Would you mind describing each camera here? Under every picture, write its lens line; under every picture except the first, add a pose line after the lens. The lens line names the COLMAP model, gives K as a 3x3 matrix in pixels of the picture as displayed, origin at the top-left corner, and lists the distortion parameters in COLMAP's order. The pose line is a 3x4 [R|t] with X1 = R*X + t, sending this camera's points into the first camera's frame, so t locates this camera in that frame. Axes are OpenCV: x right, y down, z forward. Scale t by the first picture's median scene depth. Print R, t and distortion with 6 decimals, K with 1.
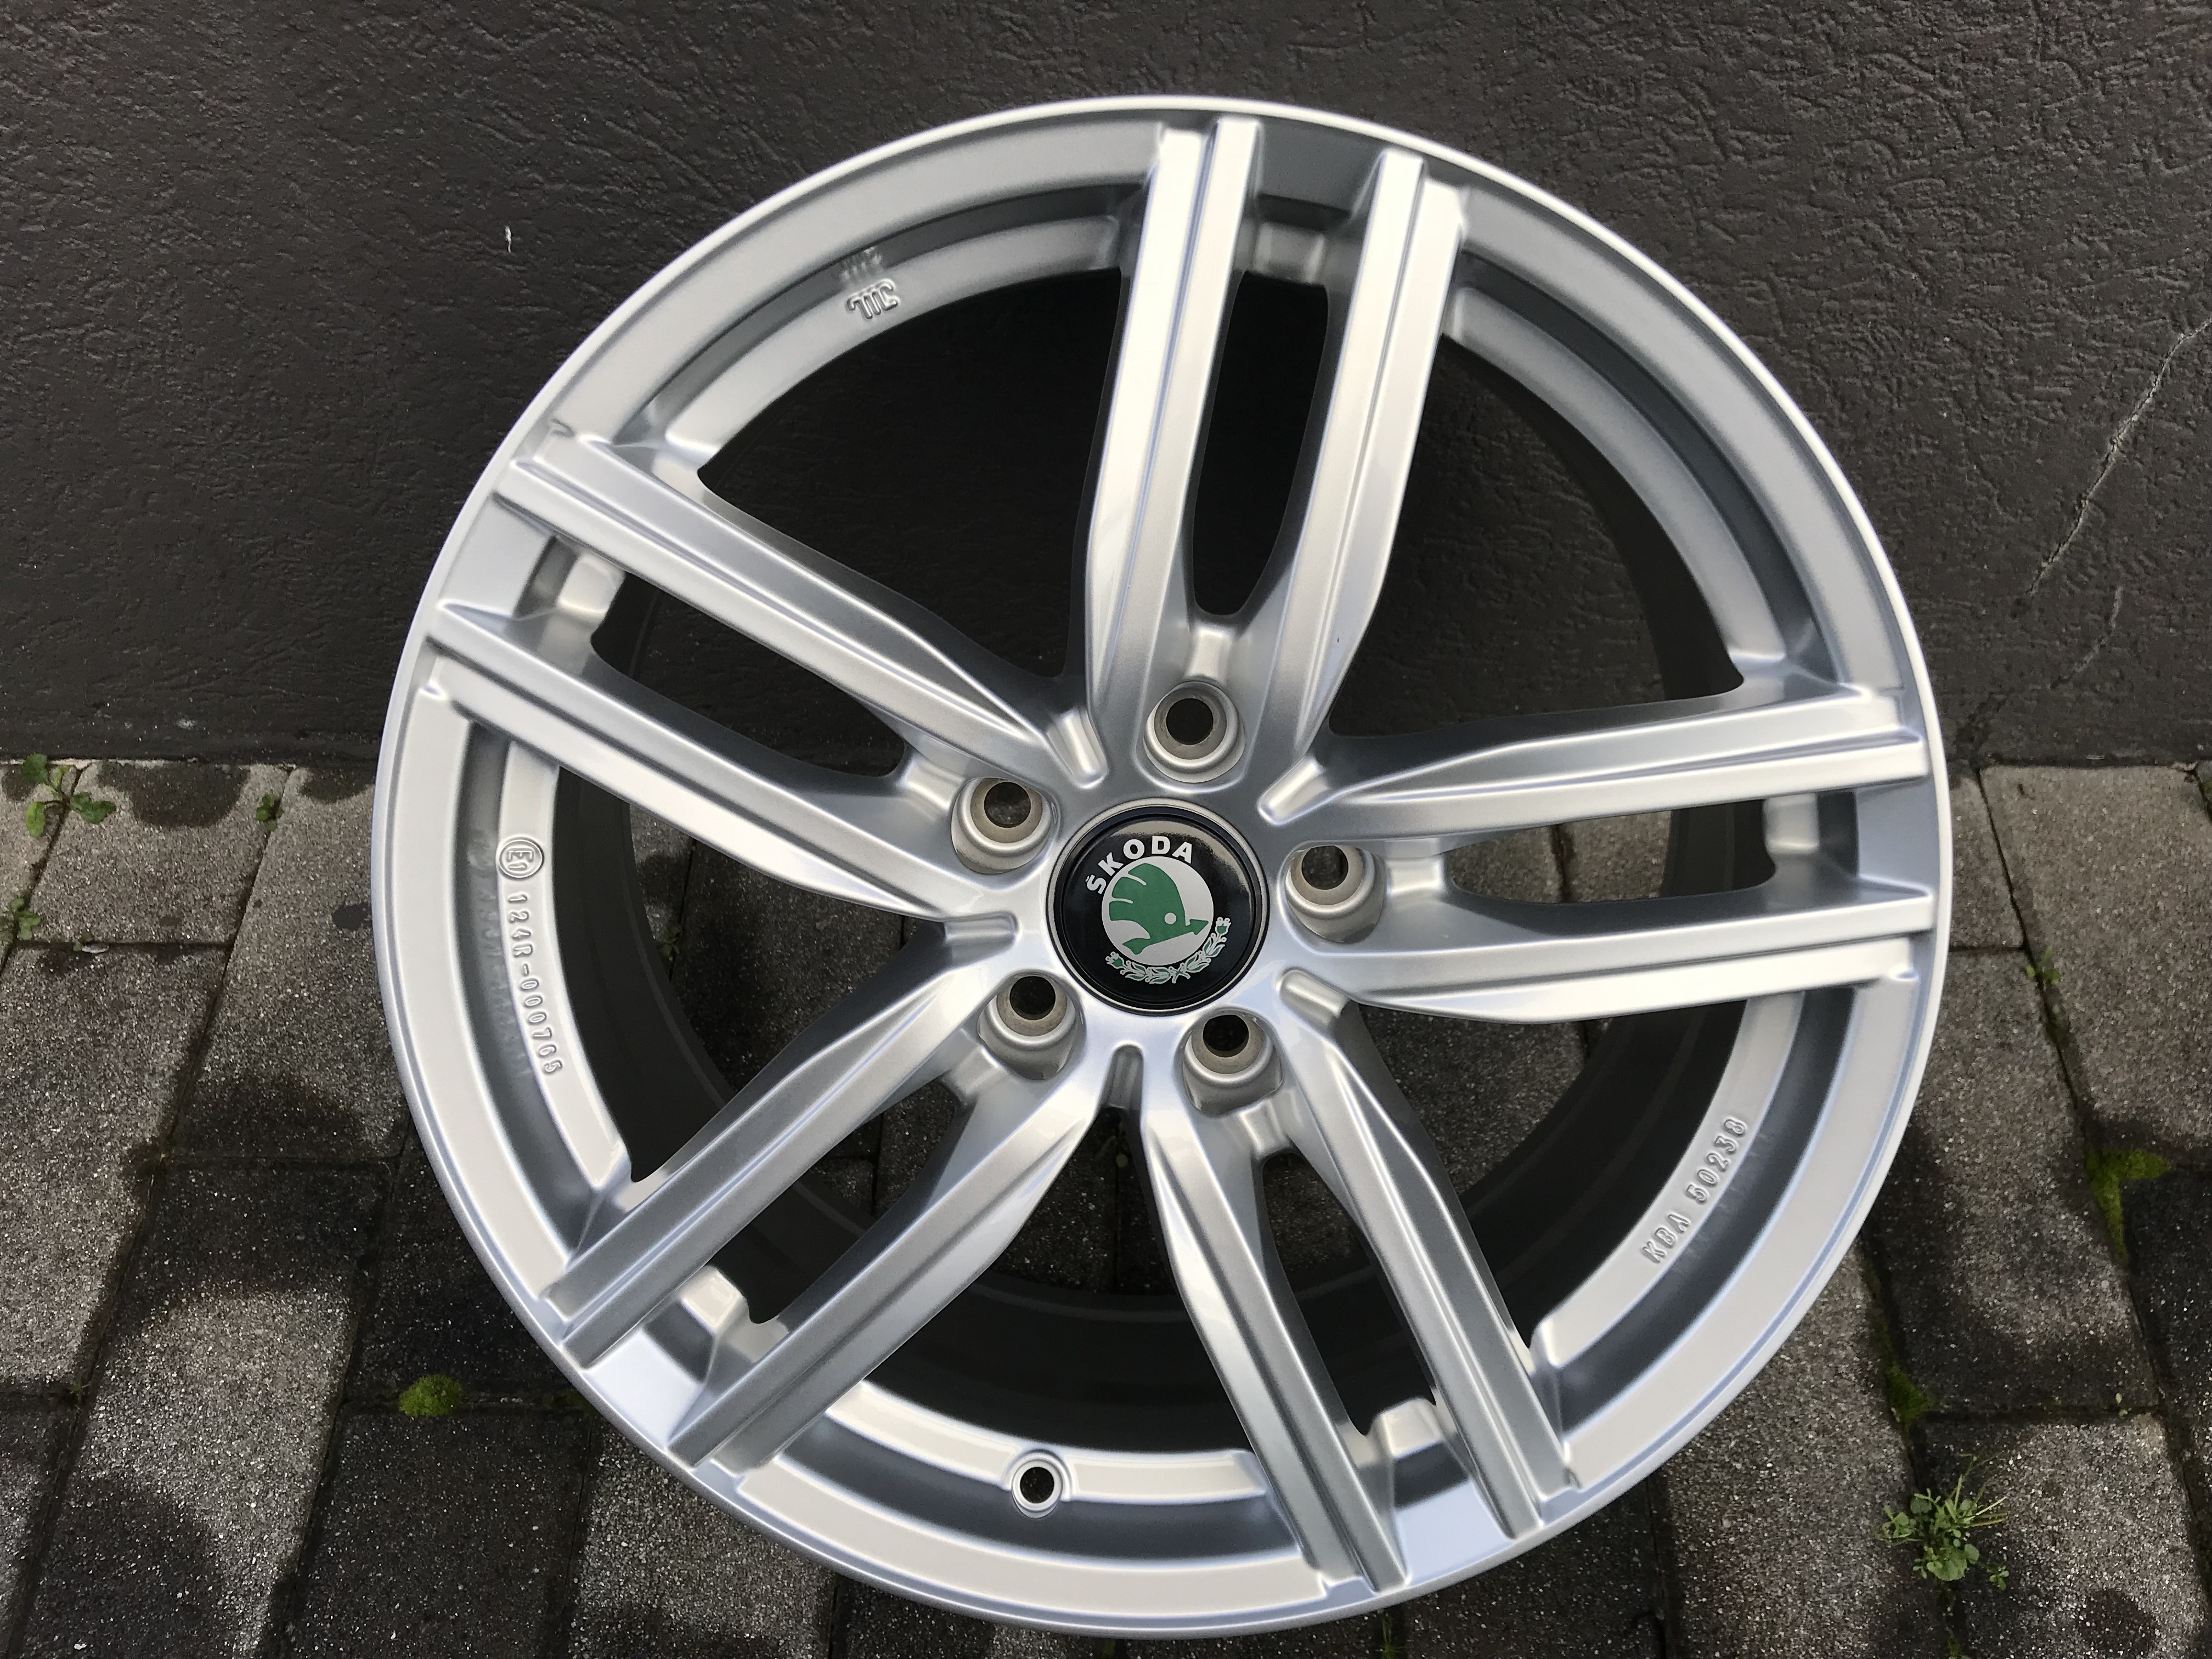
lens RADIAL K [[1831.1, 0, 1137.3], [0, 1831.1, 808.6], [0, 0, 1]] dist [0.019572, -0.027907]
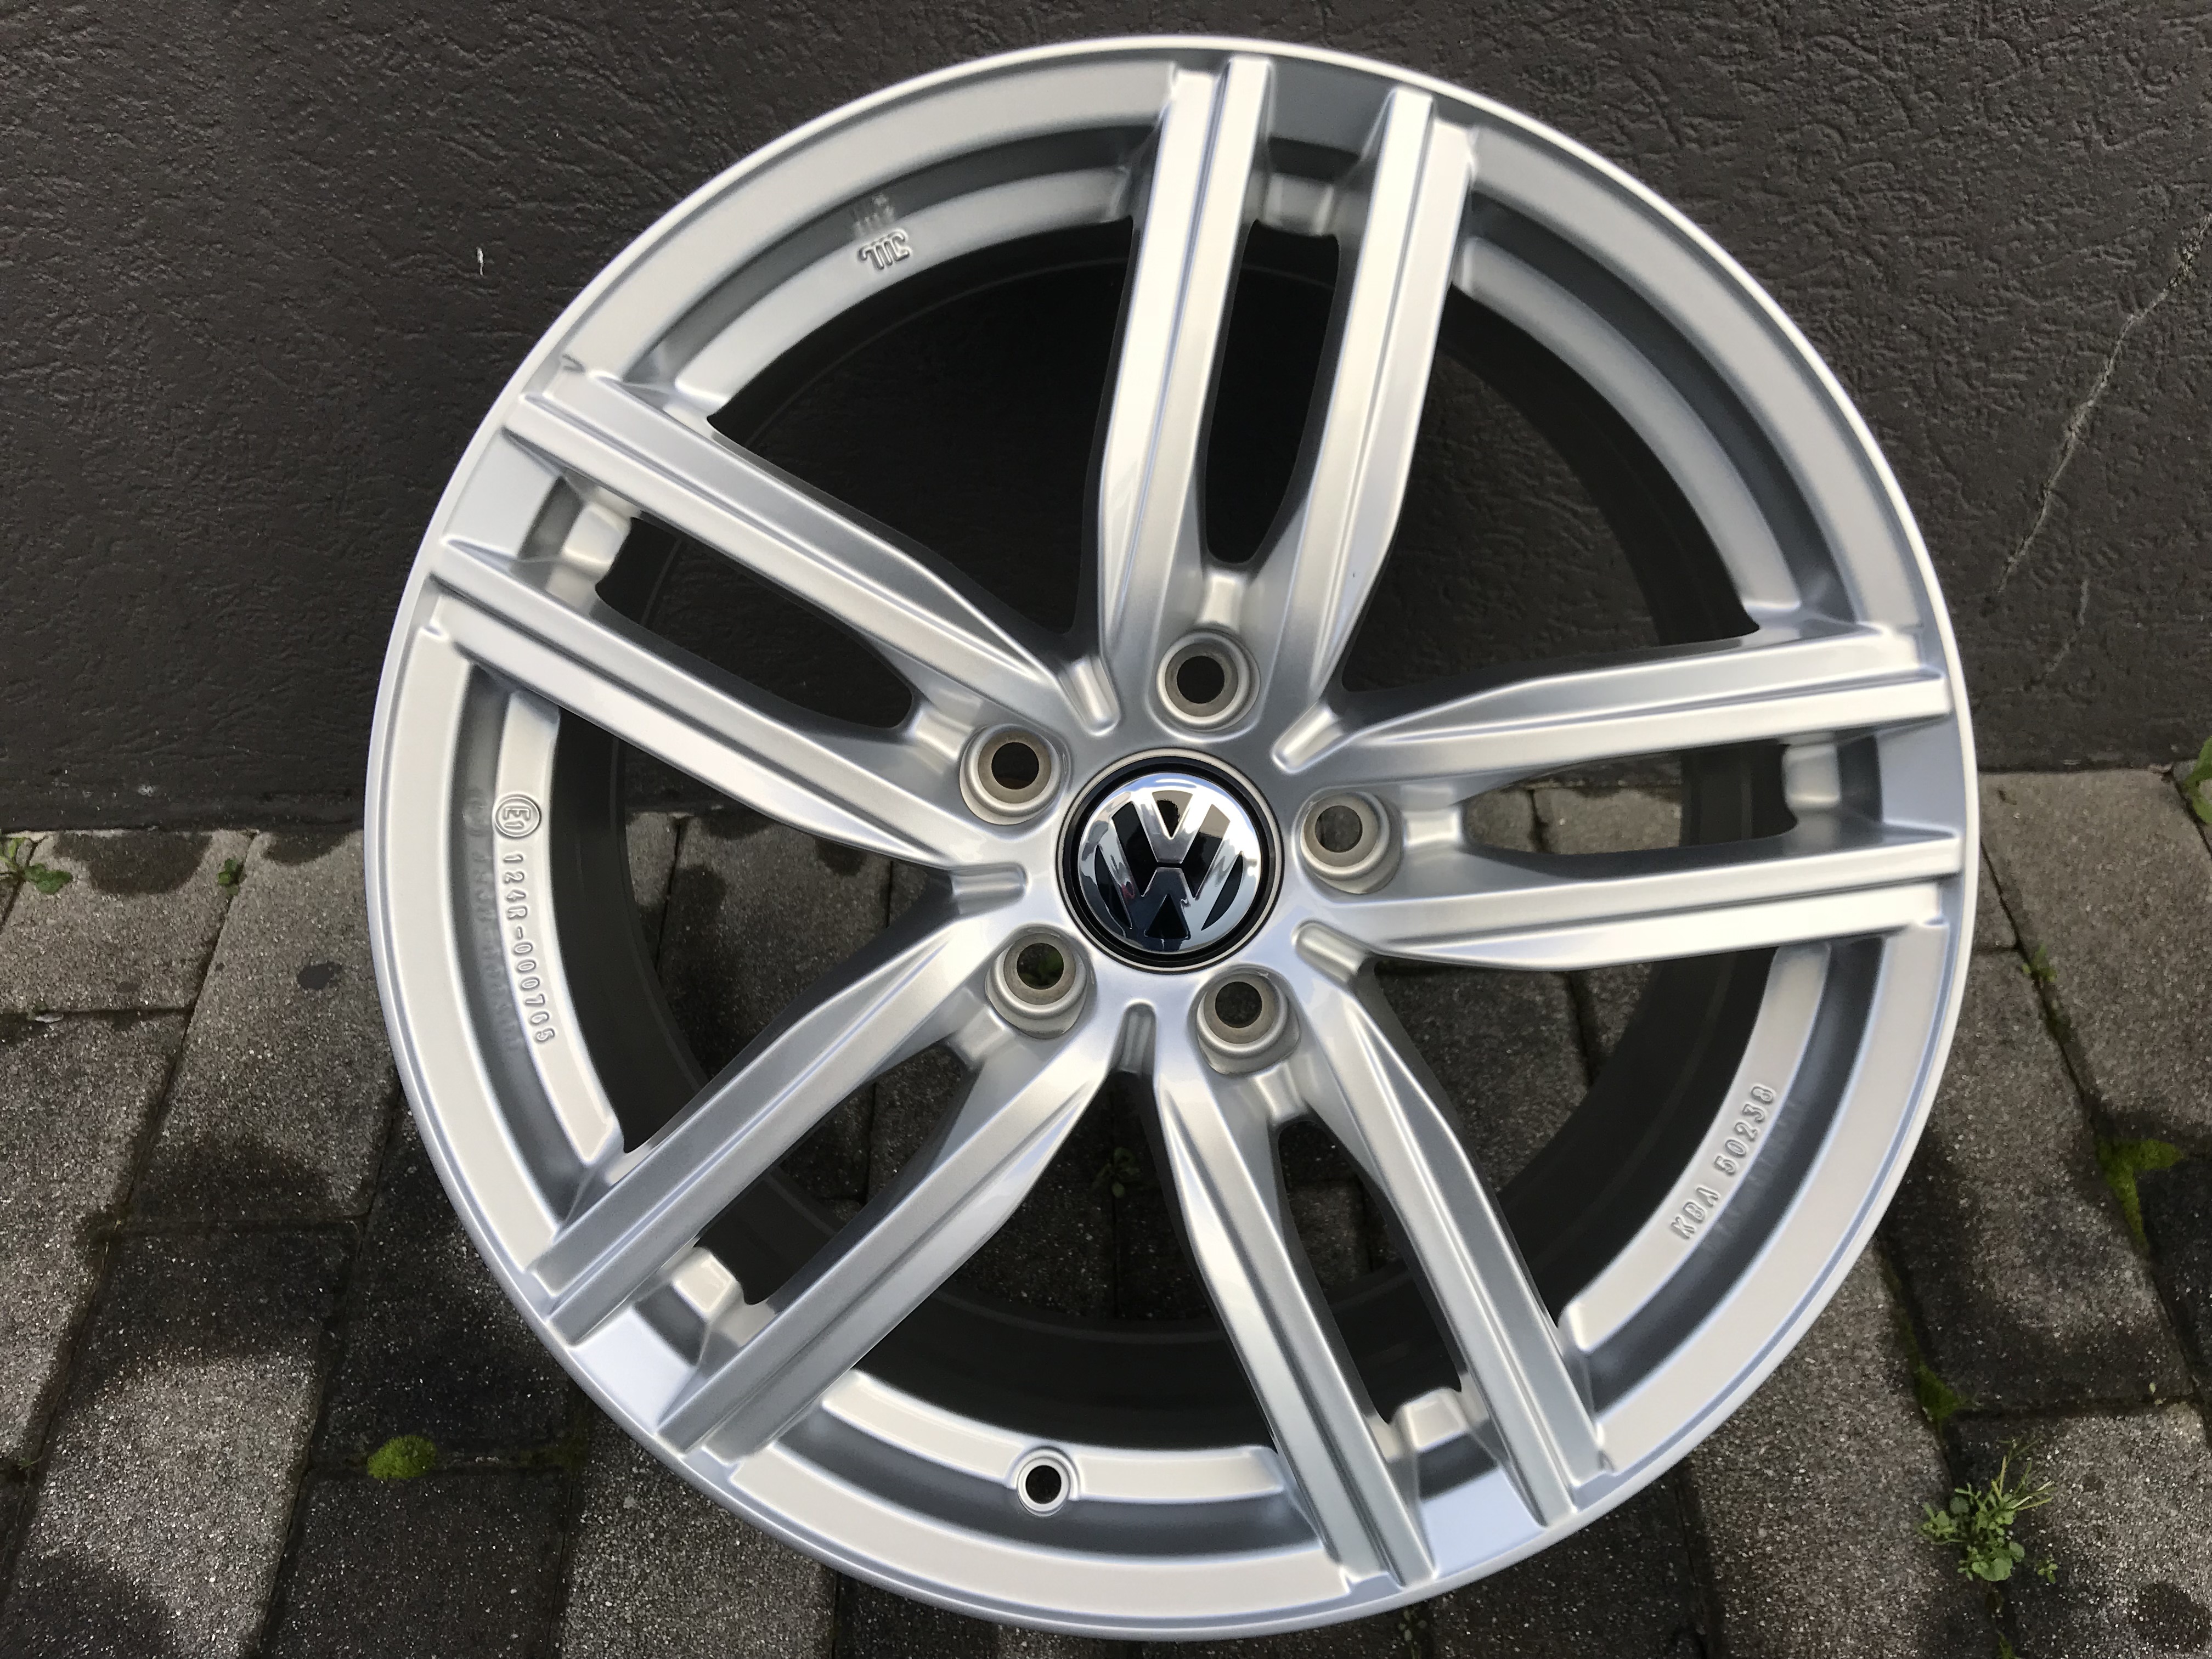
lens RADIAL K [[1831.1, 0, 1136.8], [0, 1831.1, 810.9], [0, 0, 1]] dist [0.019572, -0.027907]
pose [[0.999212, -0.032252, 0.023141, -0.016490], [0.034091, 0.995877, -0.084068, 0.084445], [-0.020334, 0.084790, 0.996191, 0.017456]]
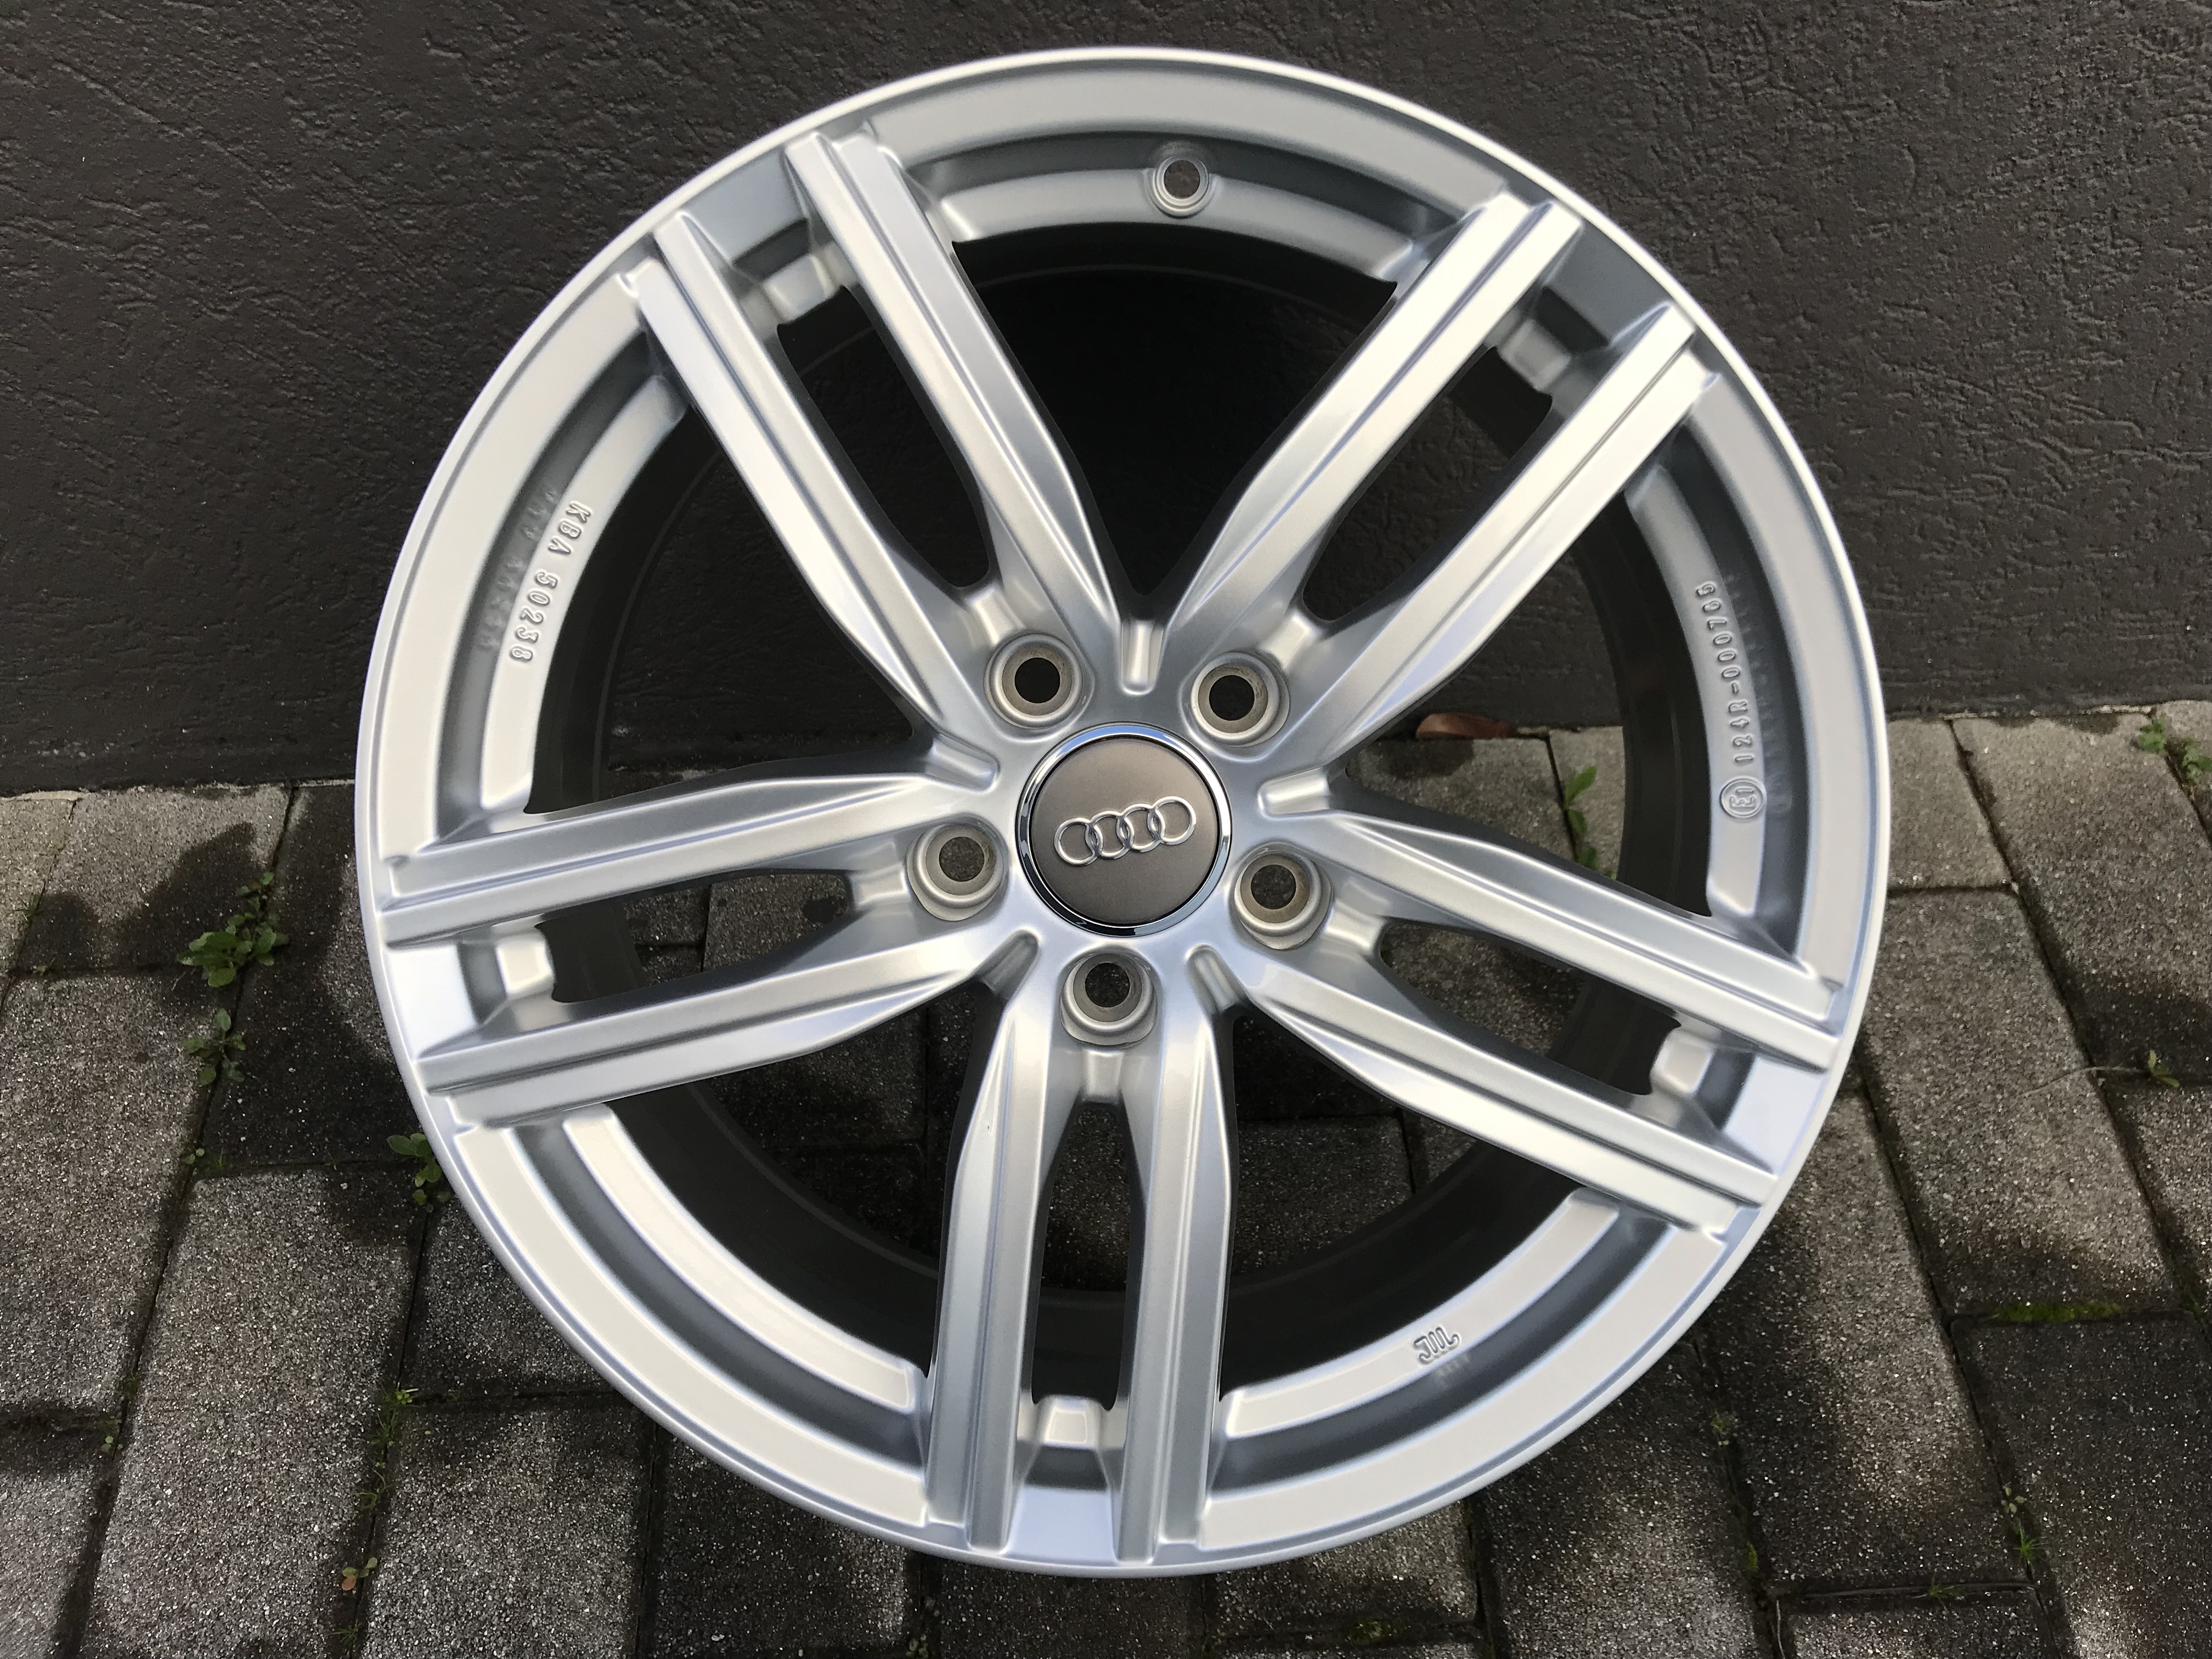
lens RADIAL K [[1831.1, 0, 1110.1], [0, 1831.1, 805.5], [0, 0, 1]] dist [0.019572, -0.027907]
pose [[0.997196, -0.042548, 0.061554, -0.408530], [0.045998, 0.997384, -0.055761, 0.080058], [-0.059020, 0.058436, 0.996545, -0.009534]]
